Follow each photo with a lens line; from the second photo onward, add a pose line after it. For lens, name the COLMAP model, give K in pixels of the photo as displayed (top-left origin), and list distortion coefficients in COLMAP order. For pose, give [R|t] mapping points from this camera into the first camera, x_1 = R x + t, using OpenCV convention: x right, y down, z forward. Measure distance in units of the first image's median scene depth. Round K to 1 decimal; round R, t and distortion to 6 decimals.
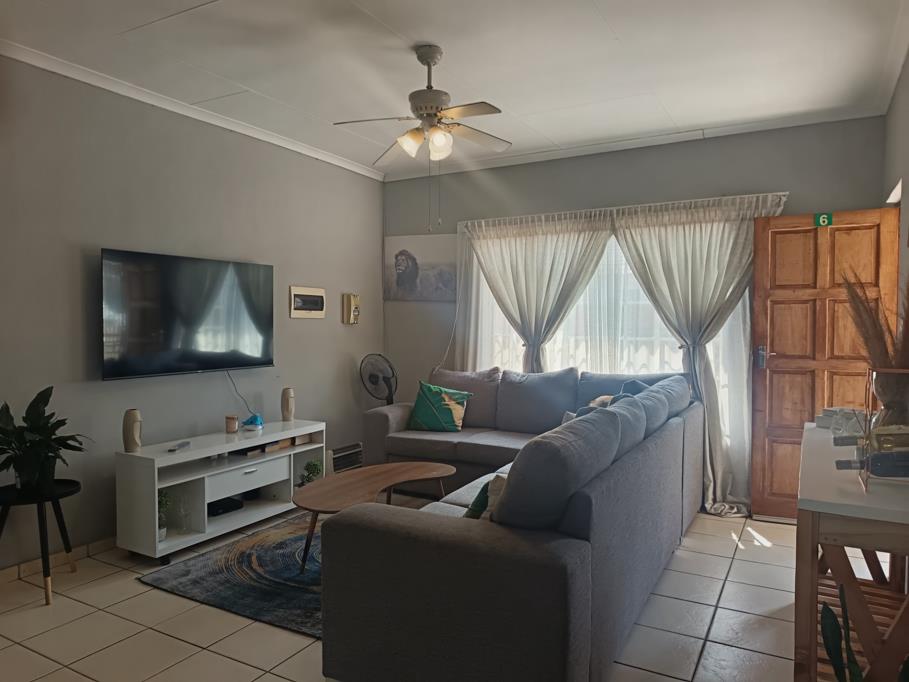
lens RADIAL K [[636.3, 0, 446.8], [0, 636.3, 335.5], [0, 0, 1]] dist [0.021388, -0.040319]
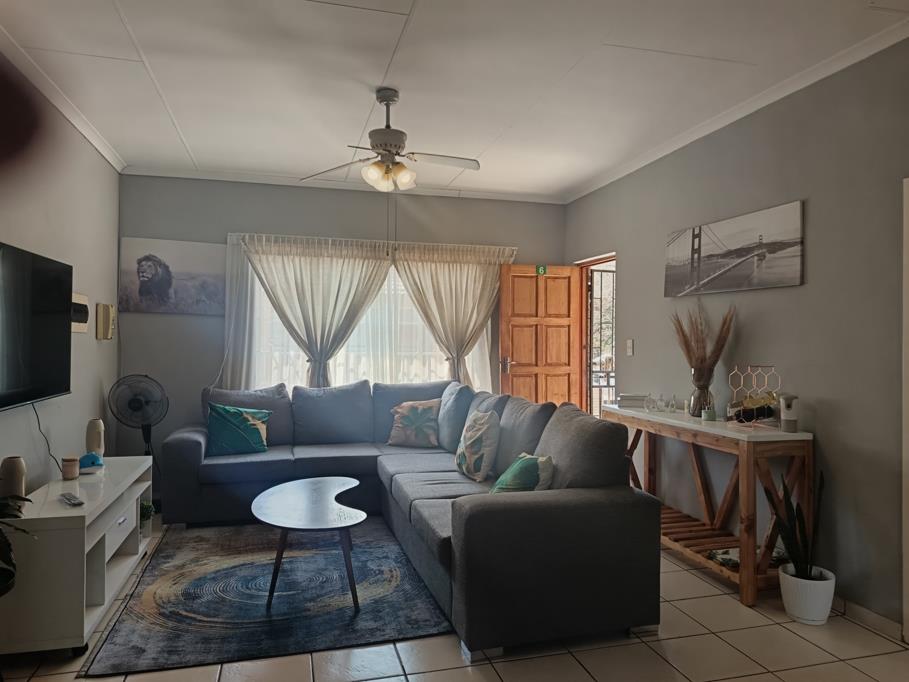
lens RADIAL K [[636.3, 0, 474.0], [0, 636.3, 340.3], [0, 0, 1]] dist [0.021388, -0.040319]
pose [[0.691572, 0.003732, 0.722298, -0.503857], [0.007026, 0.999905, -0.011894, -0.004747], [-0.722274, 0.013300, 0.691479, 0.094305]]
